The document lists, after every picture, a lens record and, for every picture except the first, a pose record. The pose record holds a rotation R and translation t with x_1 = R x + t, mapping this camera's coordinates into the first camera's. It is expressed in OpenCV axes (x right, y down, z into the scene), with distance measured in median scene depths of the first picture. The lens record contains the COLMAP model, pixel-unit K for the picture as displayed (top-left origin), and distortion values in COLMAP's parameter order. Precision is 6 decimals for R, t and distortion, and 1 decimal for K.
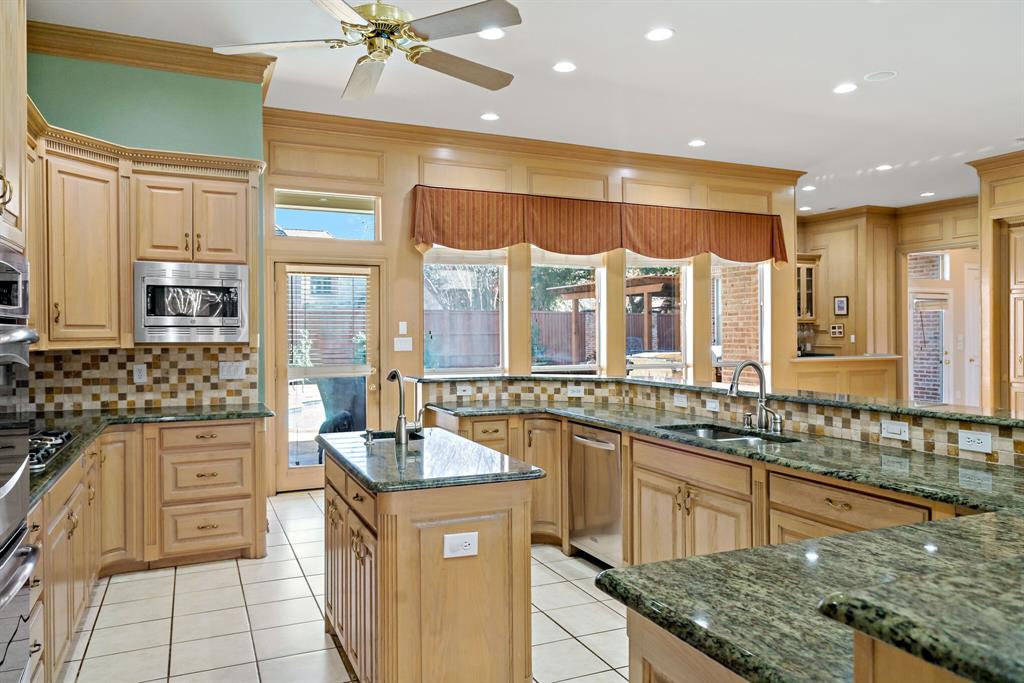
lens RADIAL K [[718.8, 0, 511.7], [0, 718.8, 337.1], [0, 0, 1]] dist [0.000965, 0.004379]
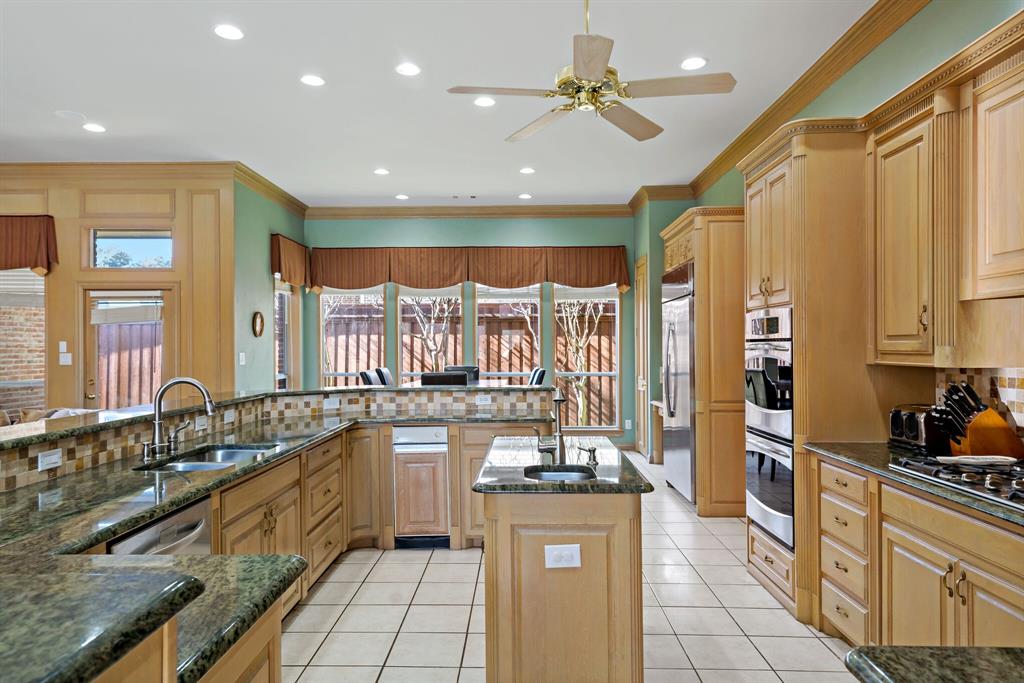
lens RADIAL K [[639.3, 0, 514.6], [0, 639.3, 344.2], [0, 0, 1]] dist [-0.028812, 0.001087]
pose [[-0.910197, 0.004048, 0.414157, -0.290553], [0.004826, 0.999988, 0.000834, -0.006904], [-0.414148, 0.002758, -0.910205, 1.155423]]
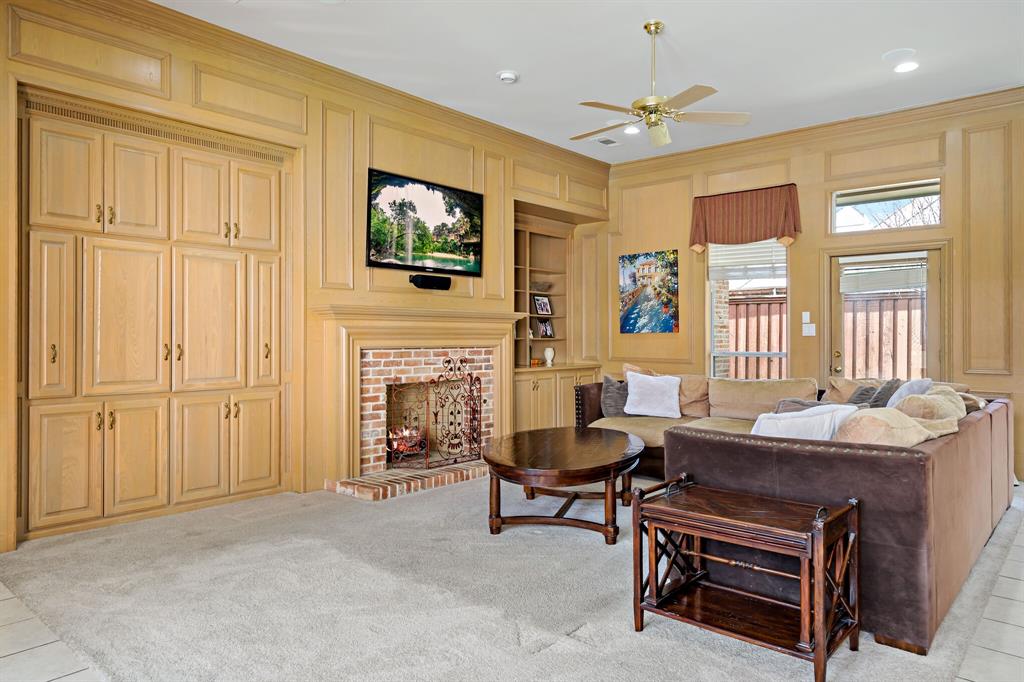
lens RADIAL K [[670.4, 0, 512.4], [0, 670.4, 338.2], [0, 0, 1]] dist [0.006797, 0.002059]
pose [[-0.409079, -0.001225, 0.912498, 0.127267], [0.002569, 0.999994, 0.002495, 0.034224], [-0.912495, 0.003365, -0.409073, 1.461977]]
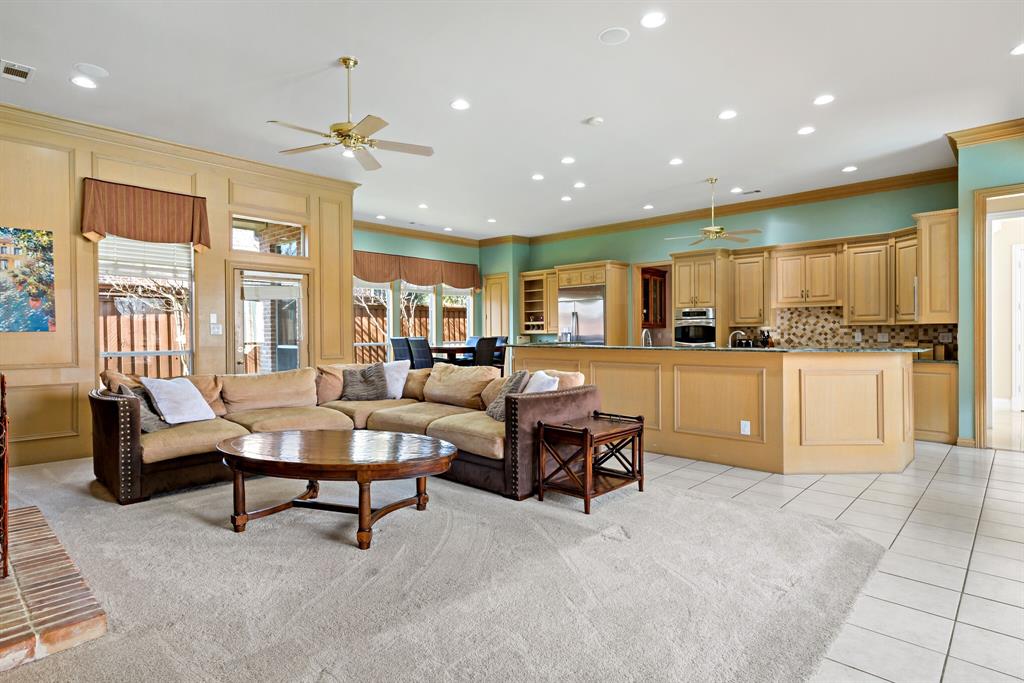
lens RADIAL K [[545.4, 0, 511.7], [0, 545.4, 337.5], [0, 0, 1]] dist [0.003259, -0.000179]
pose [[-0.922703, 0.008502, -0.385417, 1.023749], [0.004096, 0.999917, 0.012252, 0.027549], [0.385489, 0.009726, -0.922661, 1.805383]]
